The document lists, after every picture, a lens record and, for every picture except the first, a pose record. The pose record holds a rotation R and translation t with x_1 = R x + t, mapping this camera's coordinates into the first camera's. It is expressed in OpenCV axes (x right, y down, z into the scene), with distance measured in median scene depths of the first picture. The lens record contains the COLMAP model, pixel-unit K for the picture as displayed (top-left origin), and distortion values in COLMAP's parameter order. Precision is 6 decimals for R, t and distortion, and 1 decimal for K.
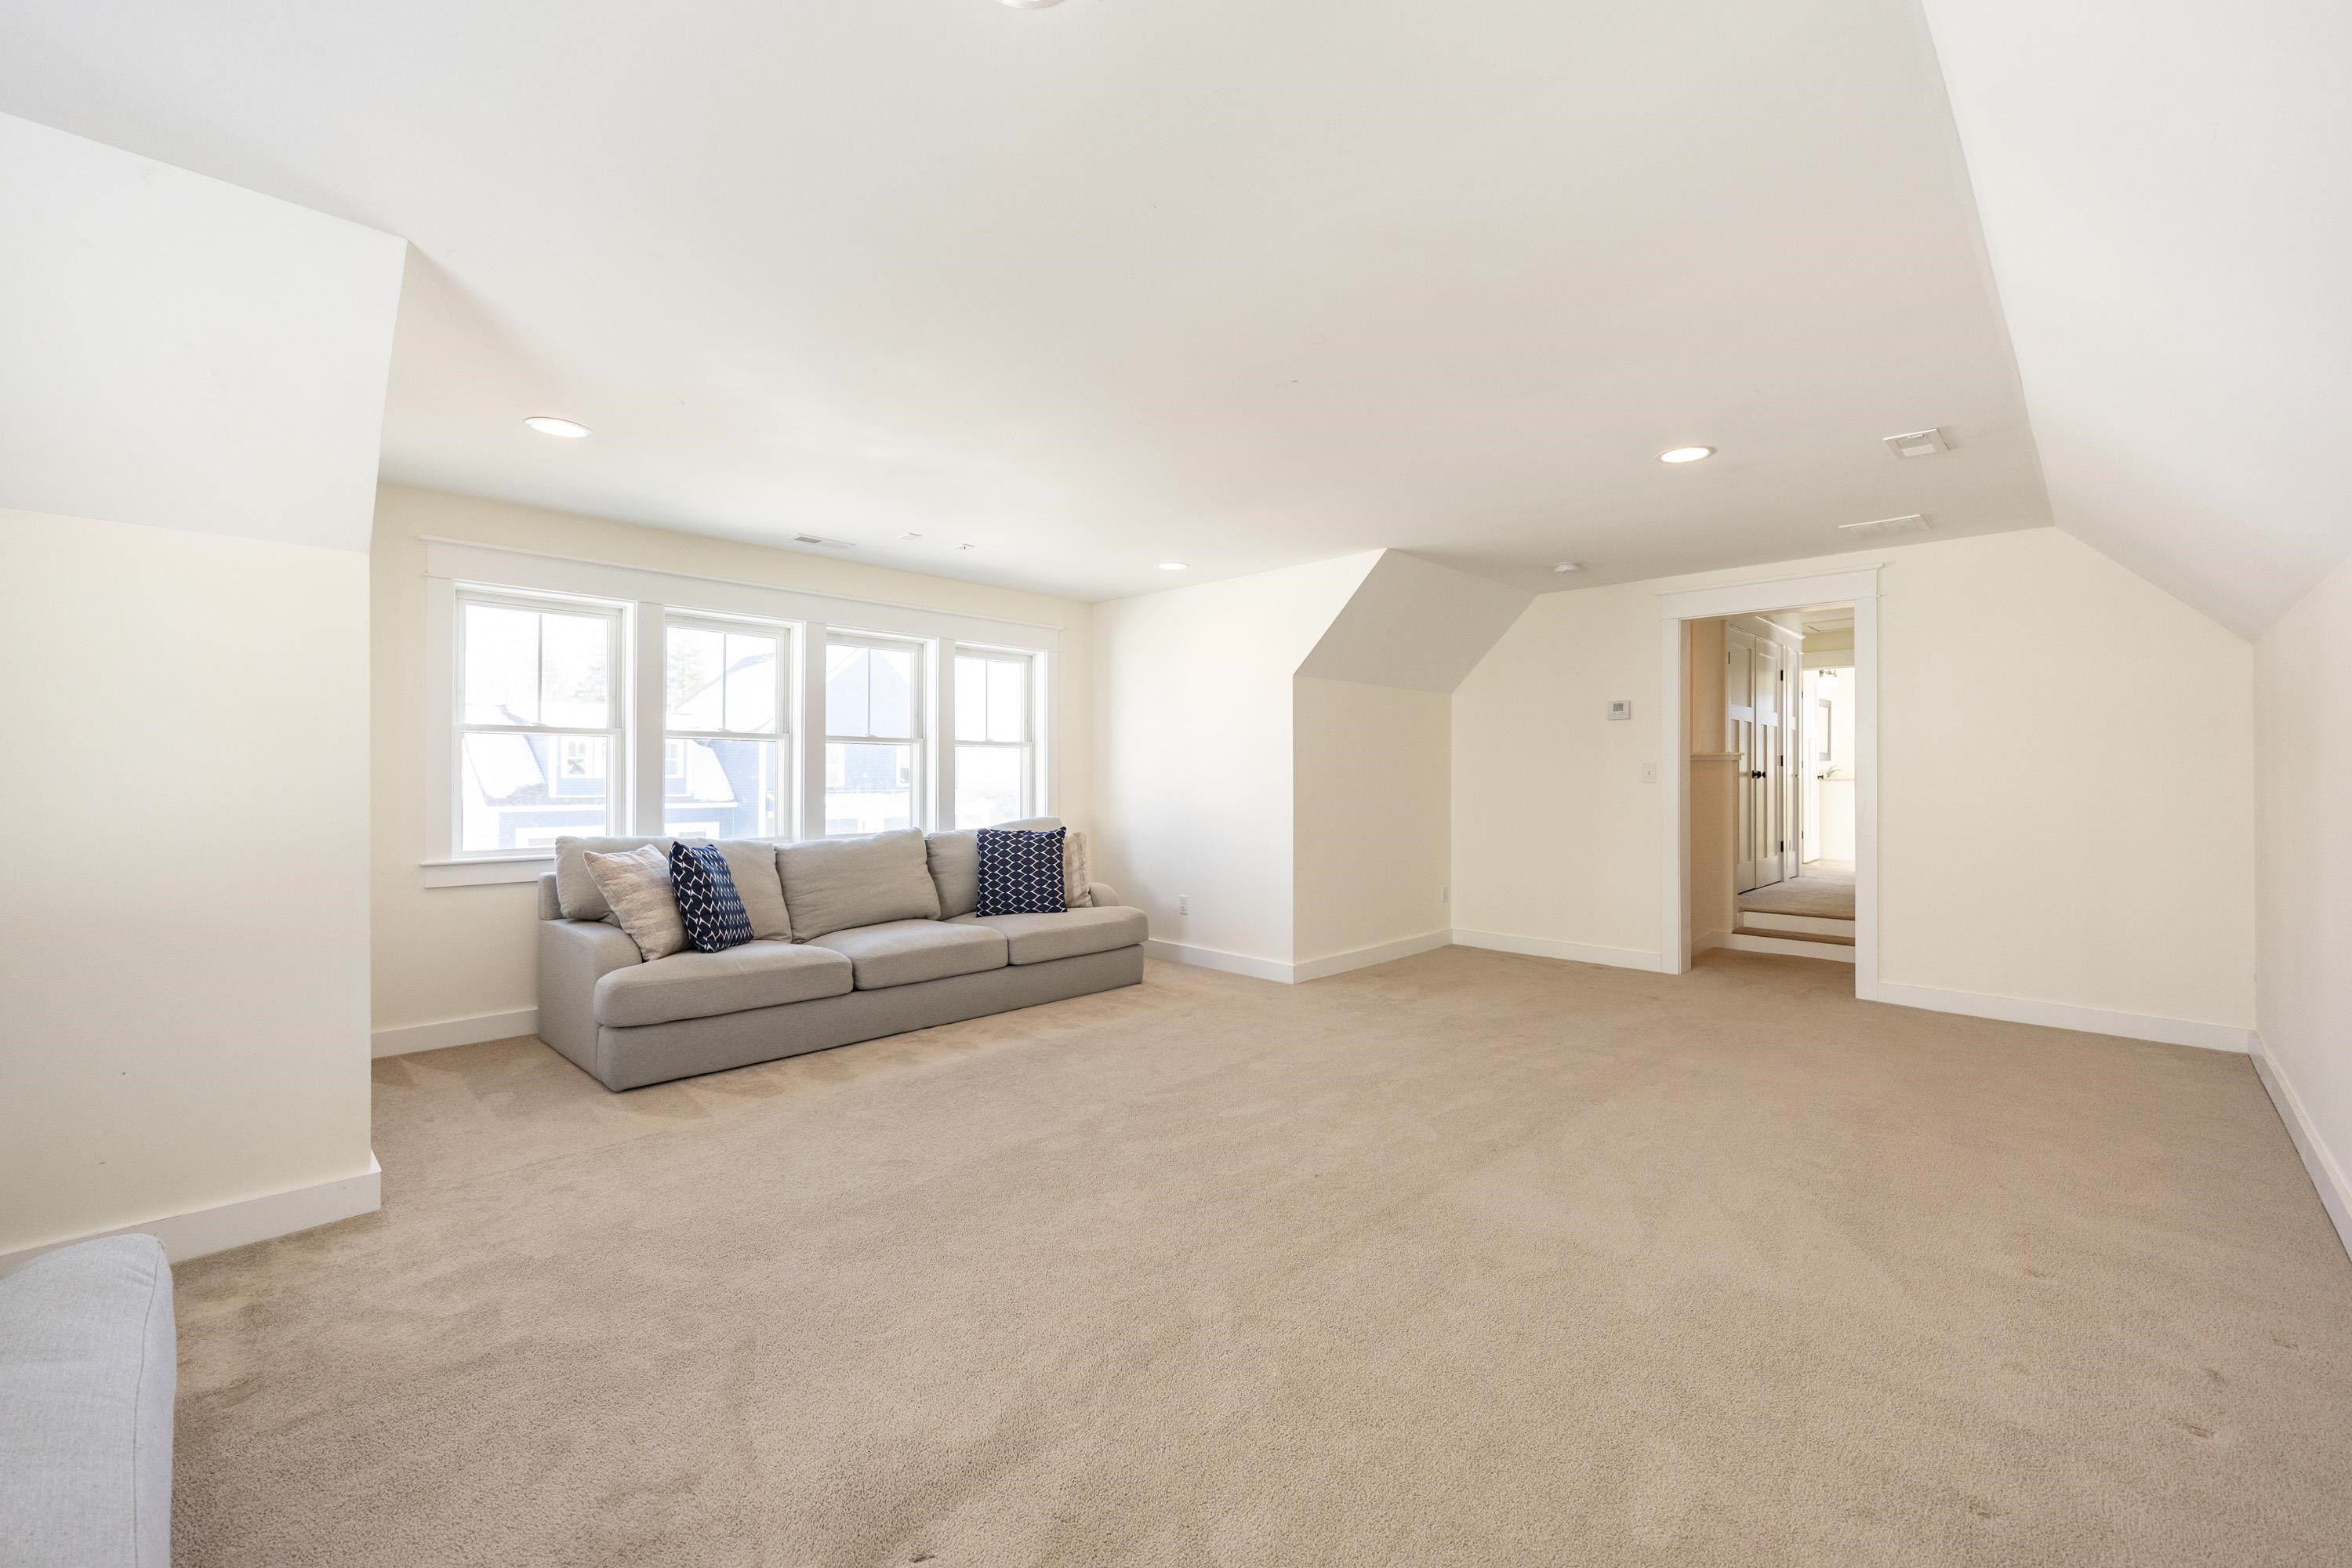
lens RADIAL K [[934.2, 0, 1184.3], [0, 934.2, 777.3], [0, 0, 1]] dist [-0.000489, 0.000041]
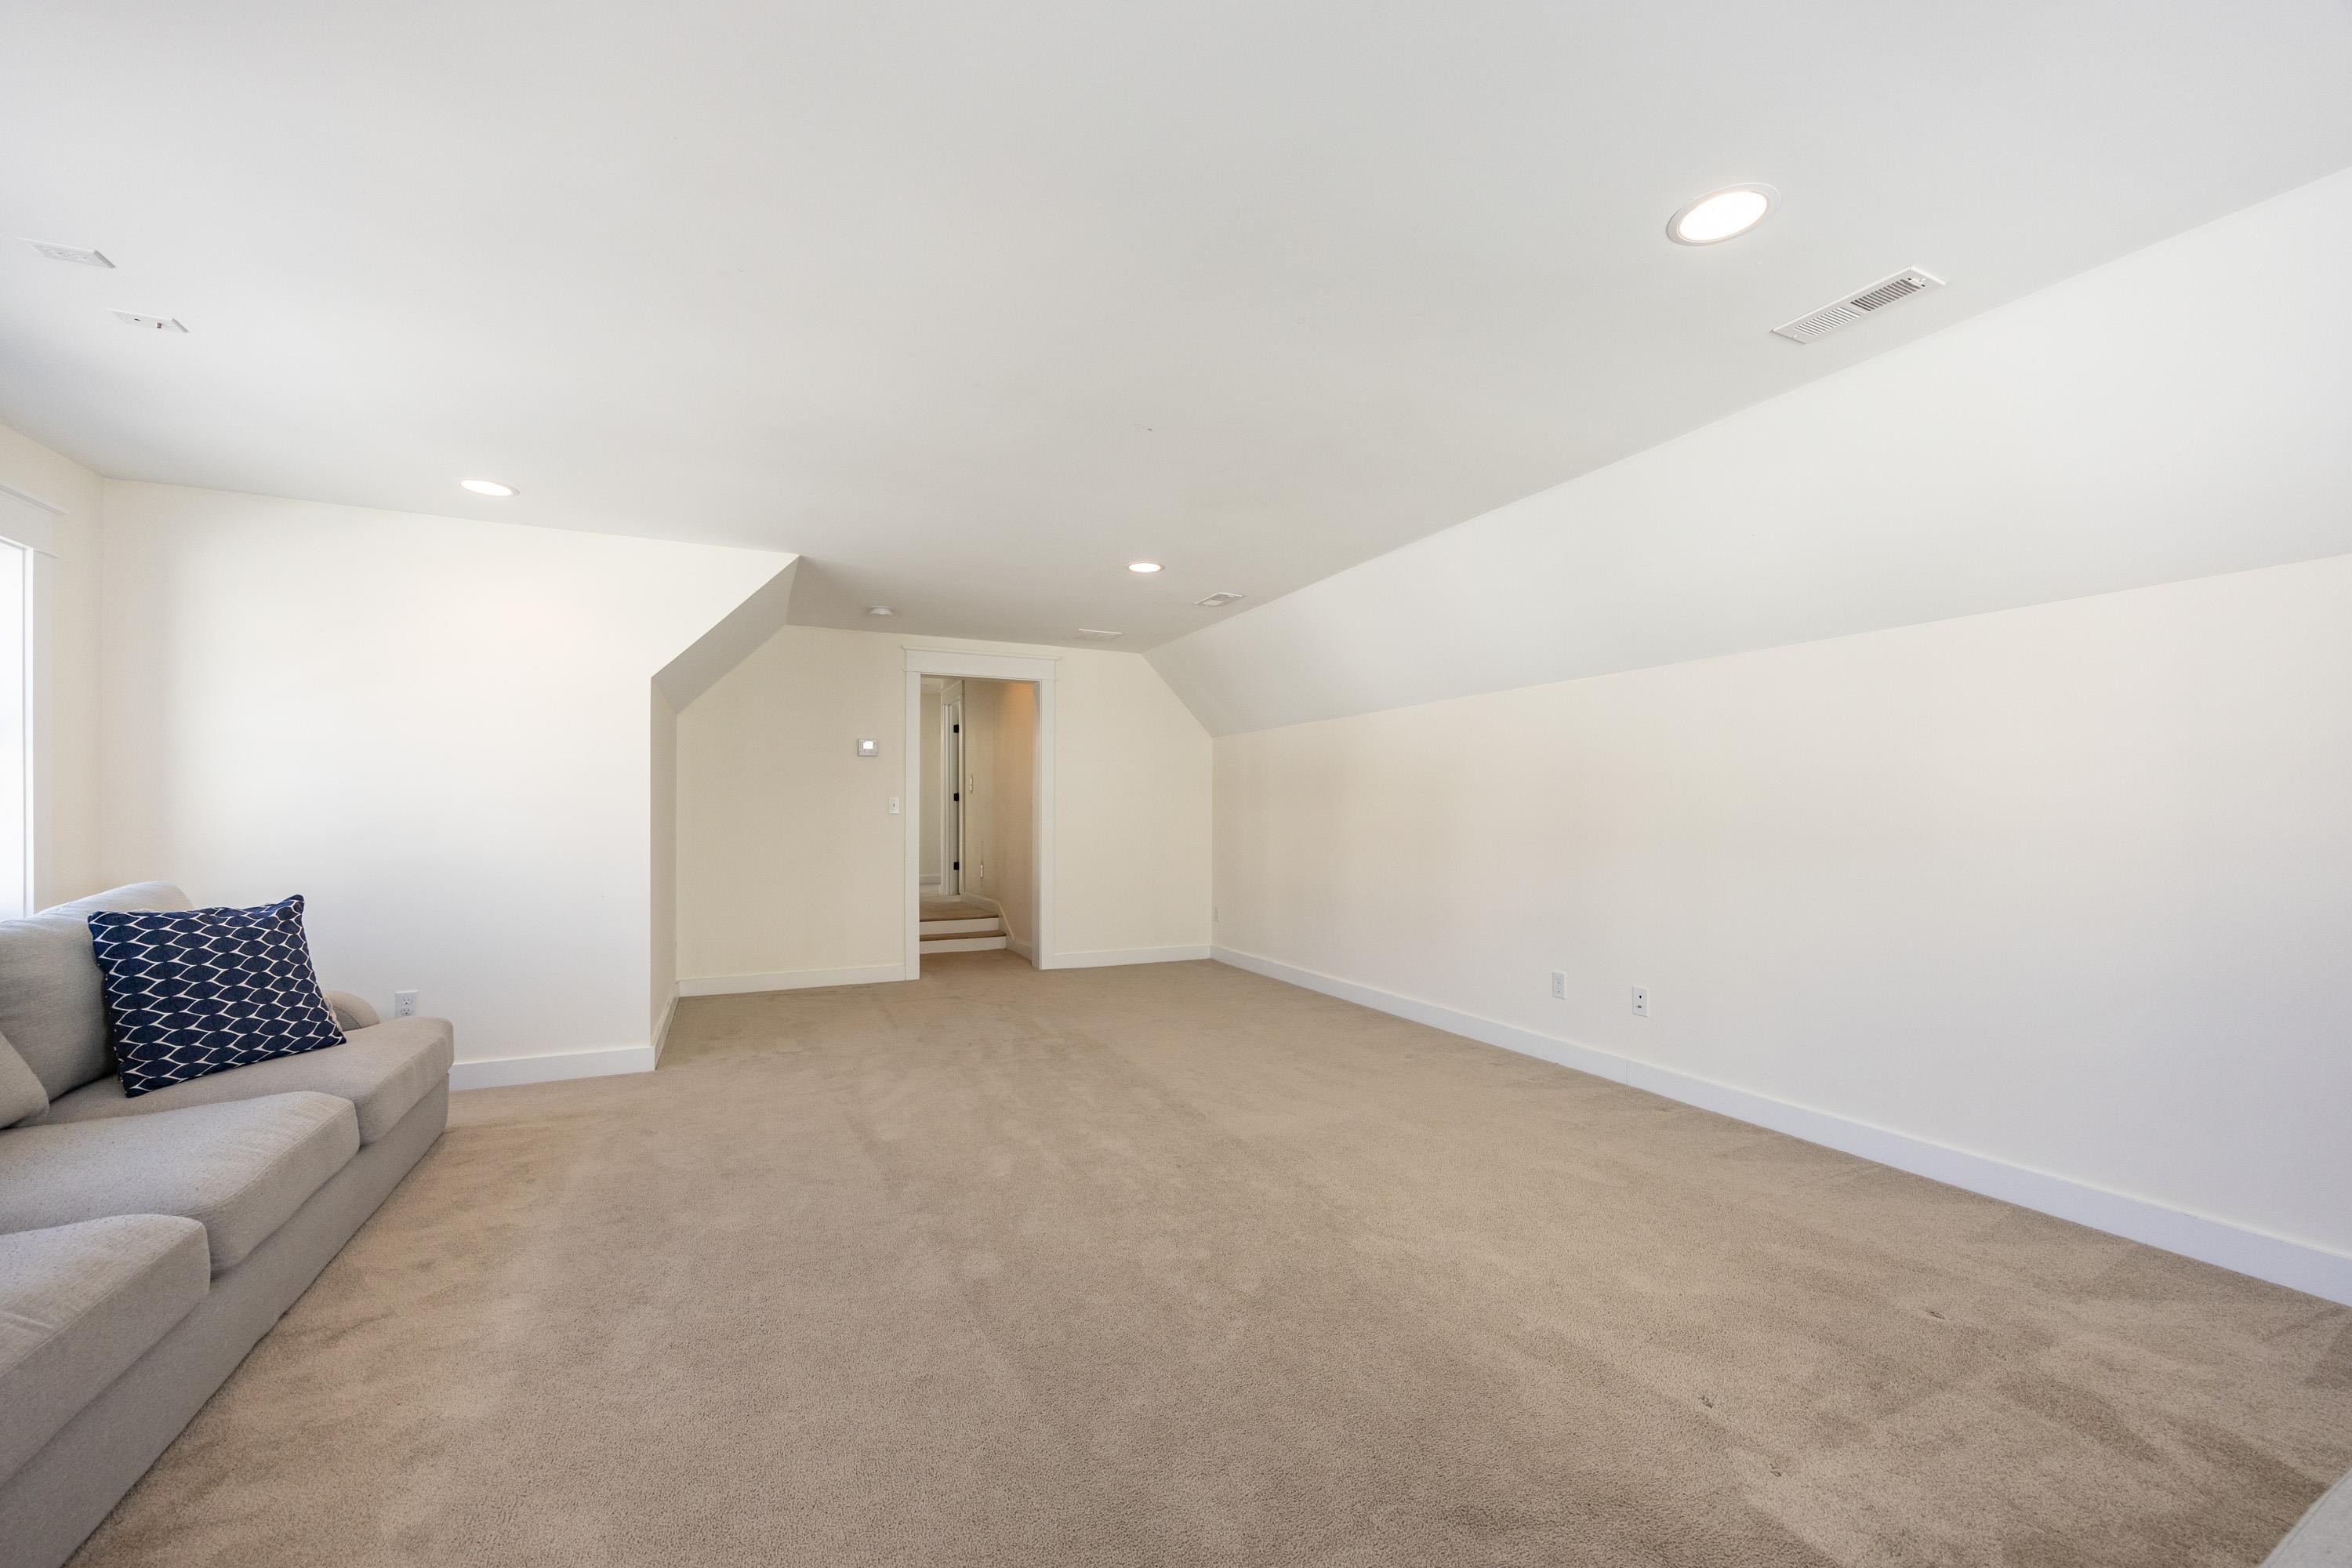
lens RADIAL K [[914.8, 0, 1174.3], [0, 914.8, 796.5], [0, 0, 1]] dist [0.000517, 0.000122]
pose [[0.373602, 0.011633, 0.927516, -0.496482], [0.004683, 0.999885, -0.014427, 0.004475], [-0.927577, 0.009733, 0.373505, 0.344746]]
